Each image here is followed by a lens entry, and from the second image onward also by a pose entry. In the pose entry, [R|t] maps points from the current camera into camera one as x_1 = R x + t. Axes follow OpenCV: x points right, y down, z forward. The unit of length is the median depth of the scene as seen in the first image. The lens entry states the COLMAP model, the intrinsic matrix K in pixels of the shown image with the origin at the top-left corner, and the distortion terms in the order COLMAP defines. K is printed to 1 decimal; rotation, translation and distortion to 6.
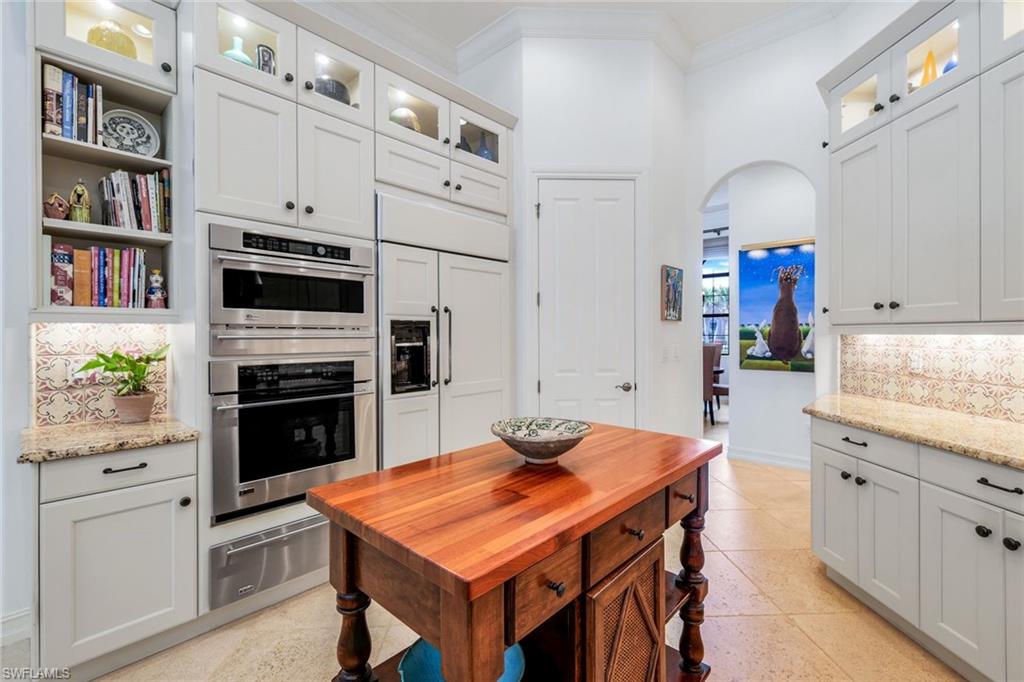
lens RADIAL K [[453.6, 0, 514.4], [0, 453.6, 333.0], [0, 0, 1]] dist [0.004876, -0.000400]
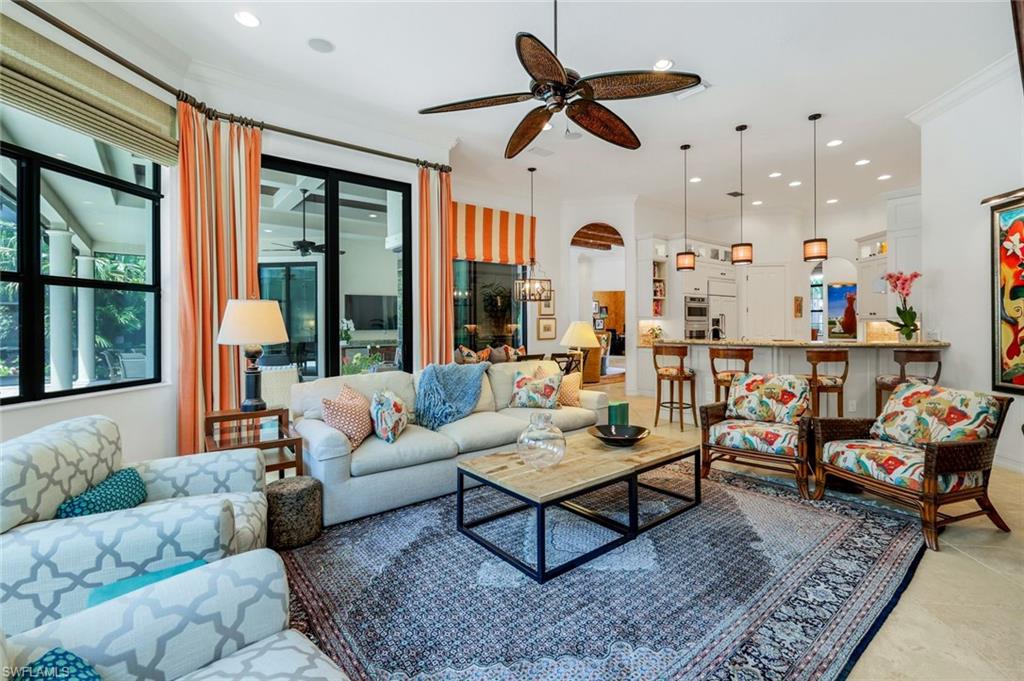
lens RADIAL K [[453.6, 0, 506.2], [0, 453.6, 324.7], [0, 0, 1]] dist [0.004876, -0.000400]
pose [[0.985687, -0.001569, -0.168579, -0.891715], [0.002296, 0.999989, 0.004119, 0.001351], [0.168571, -0.004447, 0.985679, -1.909250]]
